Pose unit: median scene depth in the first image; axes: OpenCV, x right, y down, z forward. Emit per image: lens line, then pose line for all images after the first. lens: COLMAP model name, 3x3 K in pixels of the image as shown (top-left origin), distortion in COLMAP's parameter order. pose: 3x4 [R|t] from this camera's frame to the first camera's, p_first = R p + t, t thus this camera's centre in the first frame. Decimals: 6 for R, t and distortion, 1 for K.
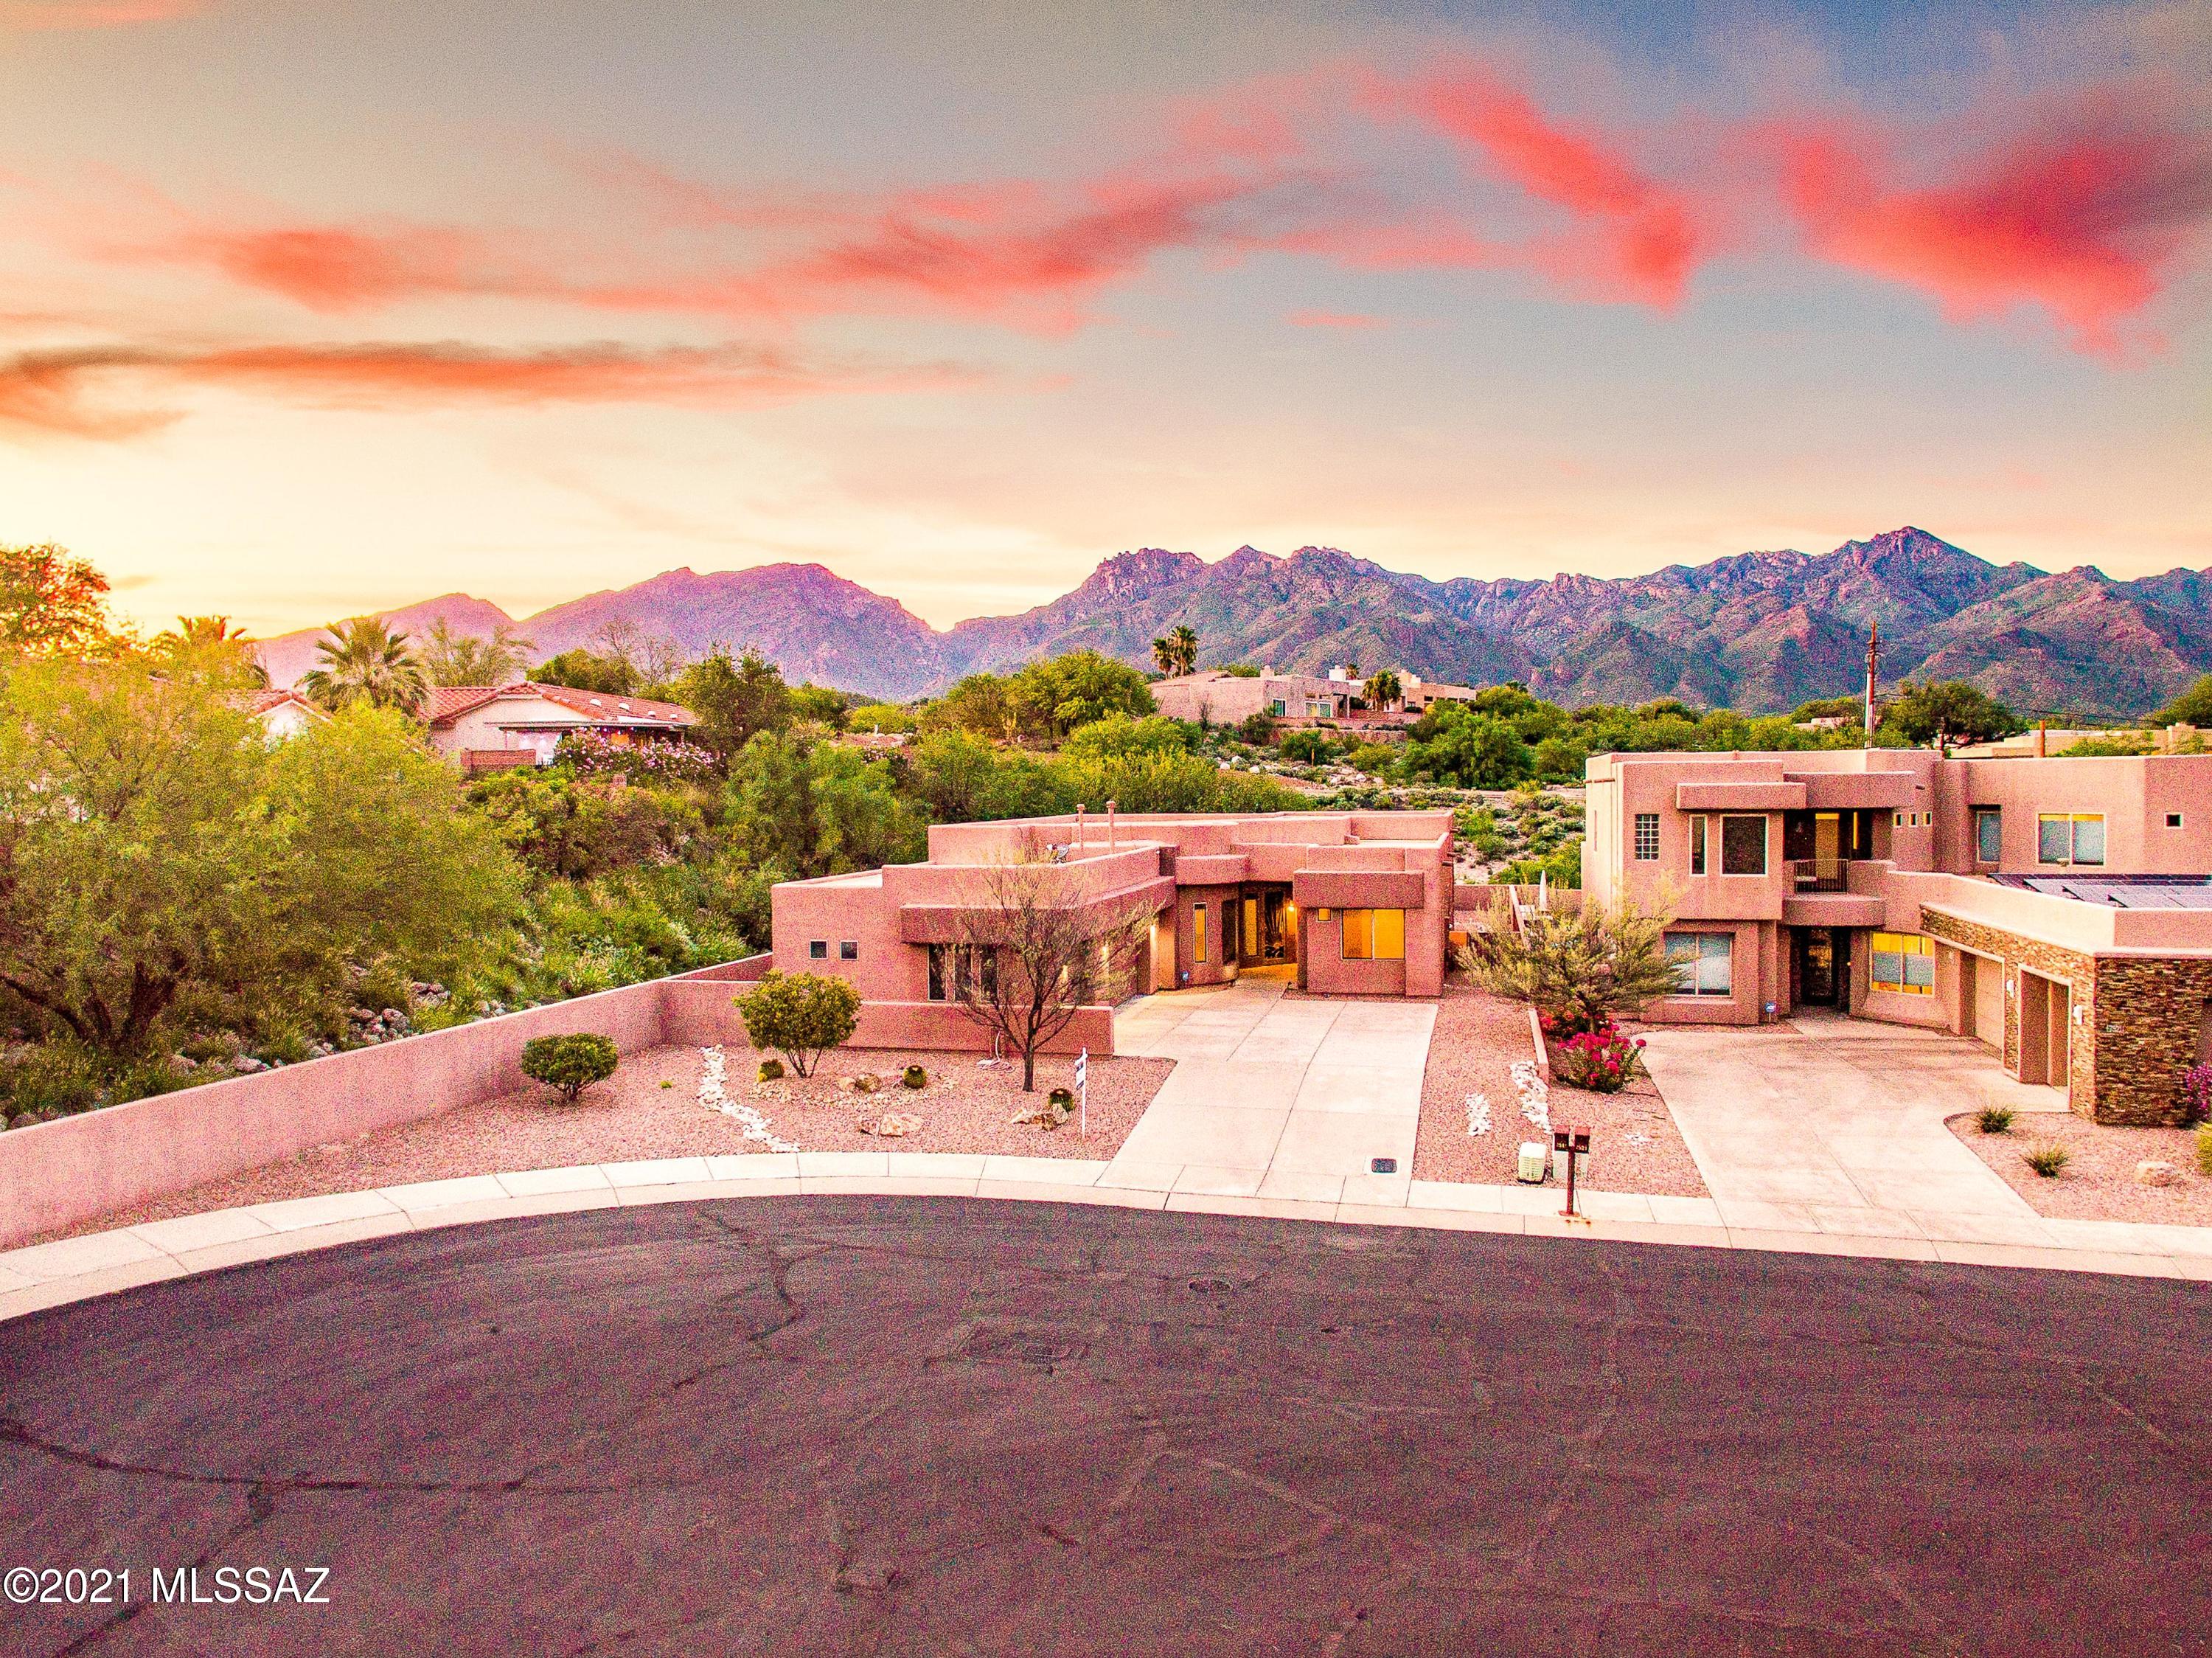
lens RADIAL K [[1506.6, 0, 1158.4], [0, 1506.6, 813.3], [0, 0, 1]] dist [0.005128, 0.001512]
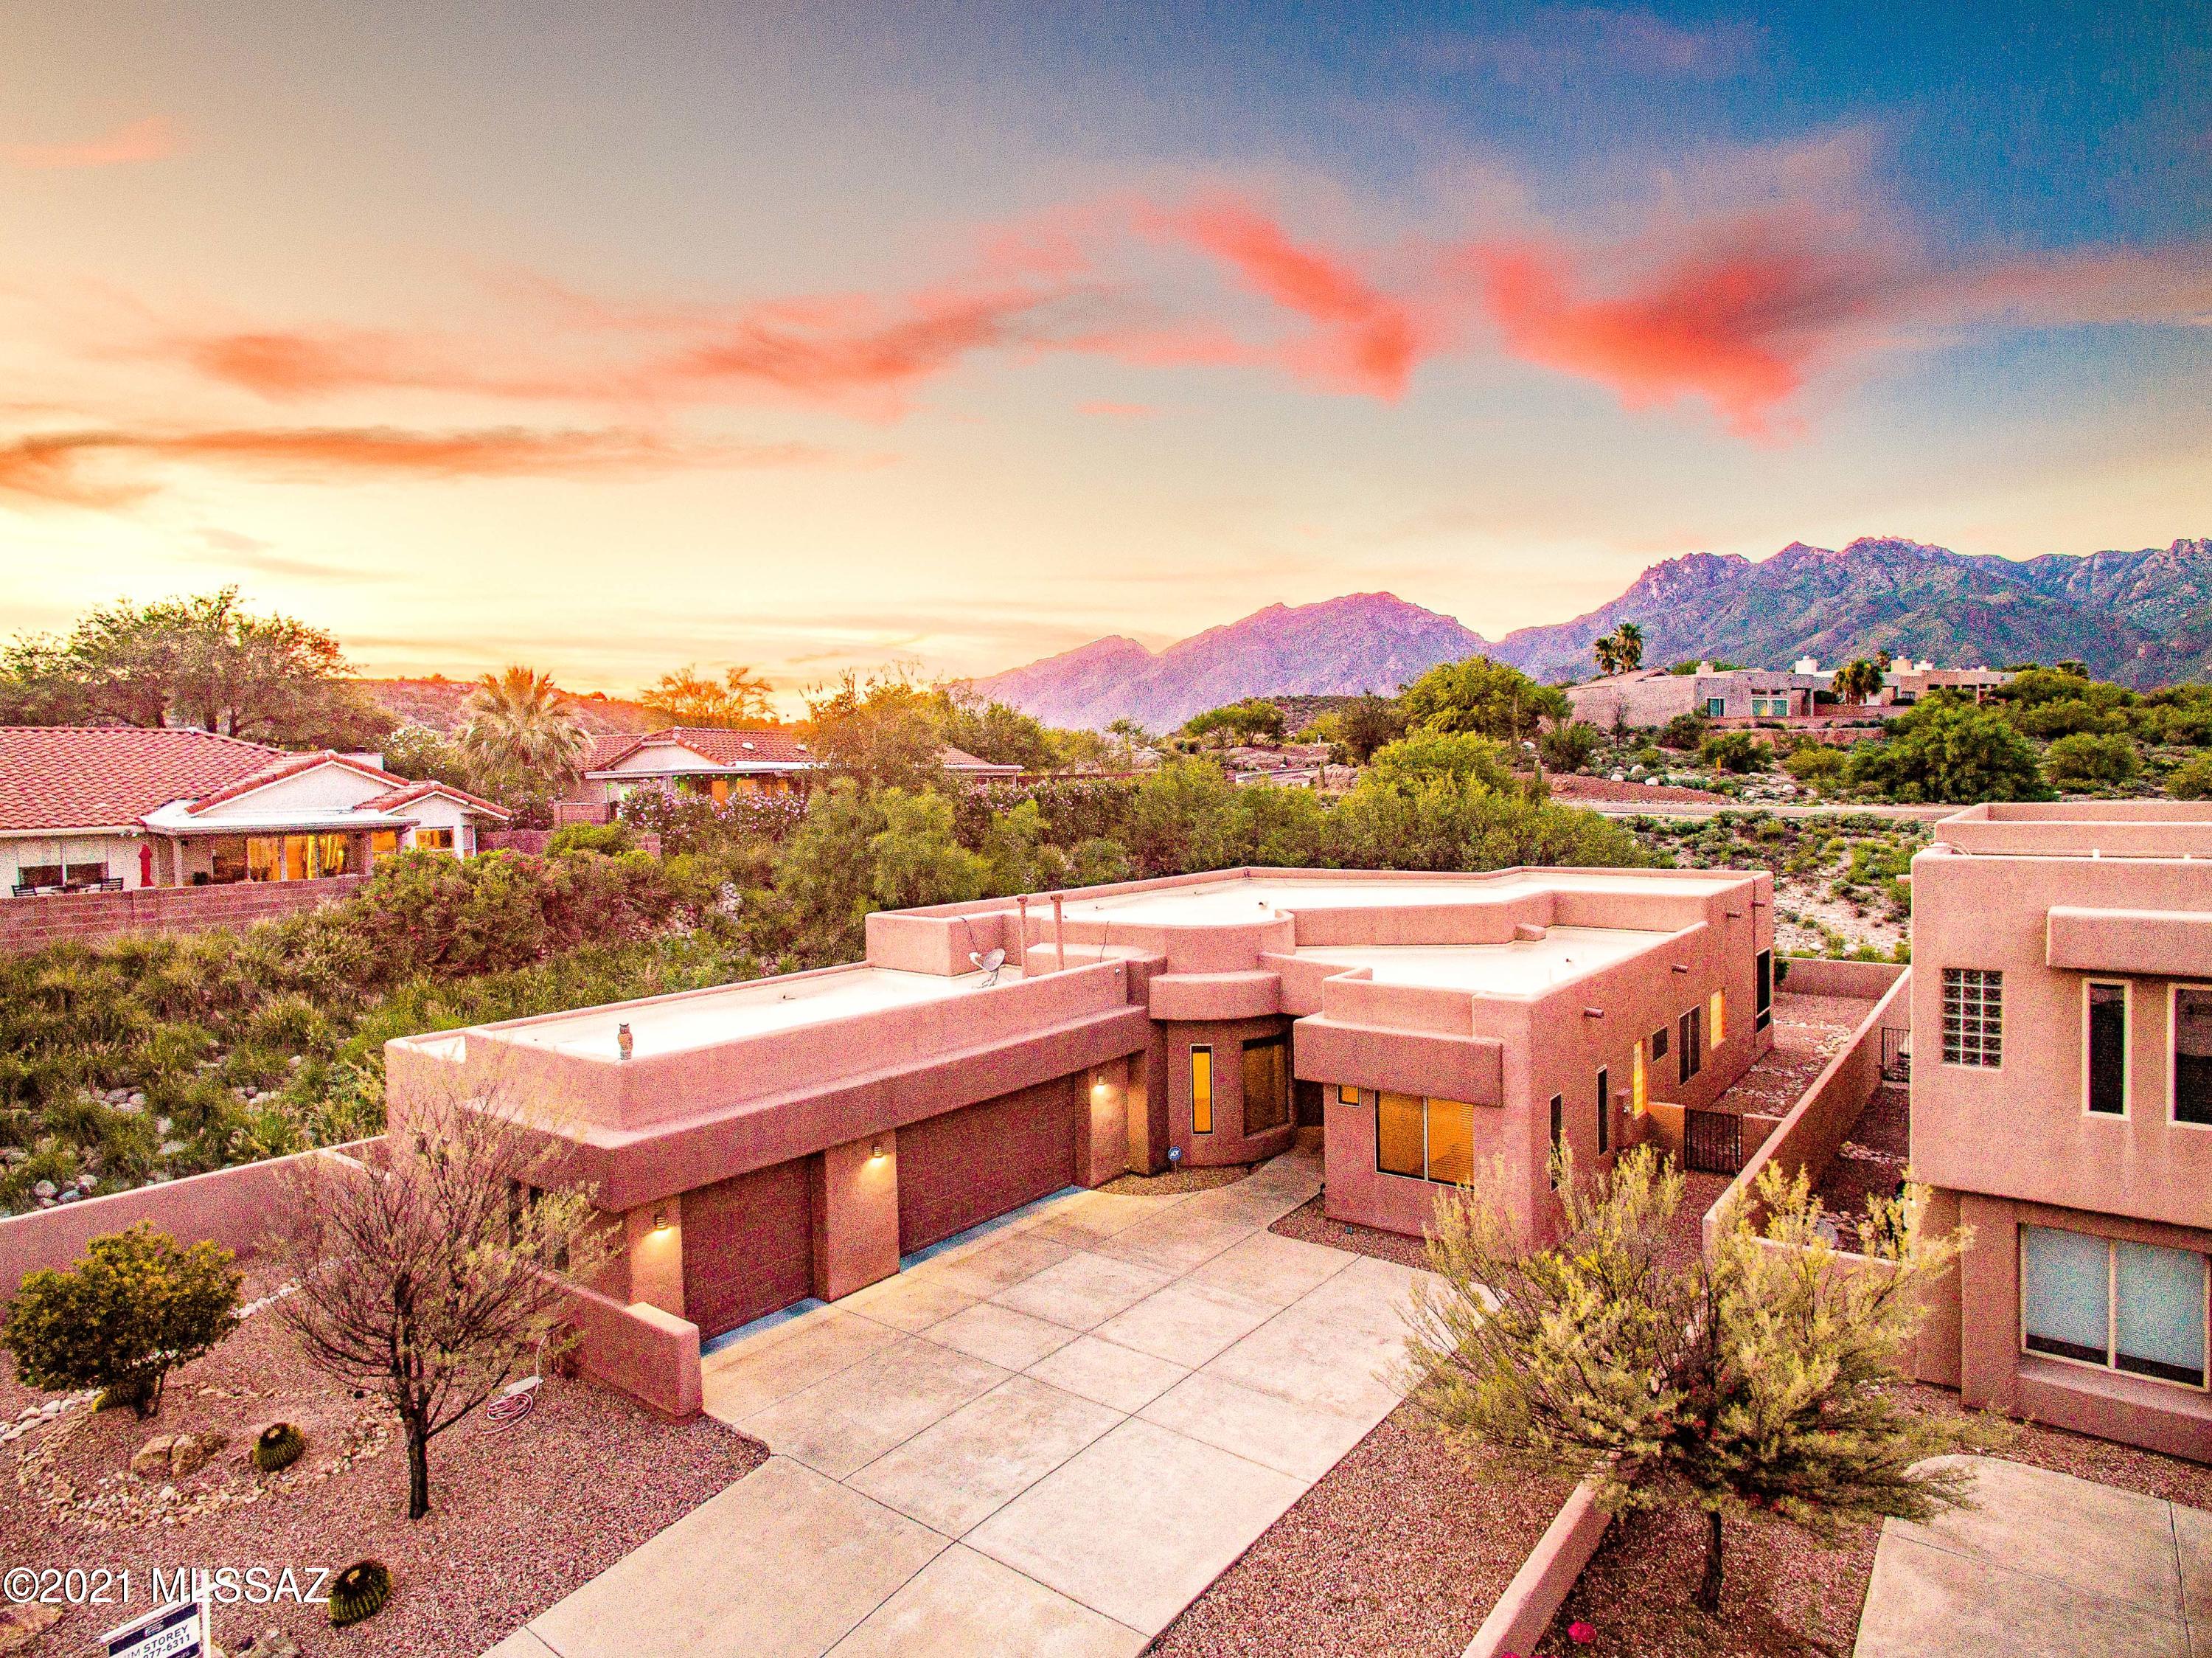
lens RADIAL K [[1245.9, 0, 1103.0], [0, 1245.9, 814.6], [0, 0, 1]] dist [0.003514, -0.000876]
pose [[0.900219, -0.000493, -0.435436, 0.070581], [0.005944, 0.999920, 0.011156, -0.014805], [0.435396, -0.012631, 0.900150, 0.151736]]
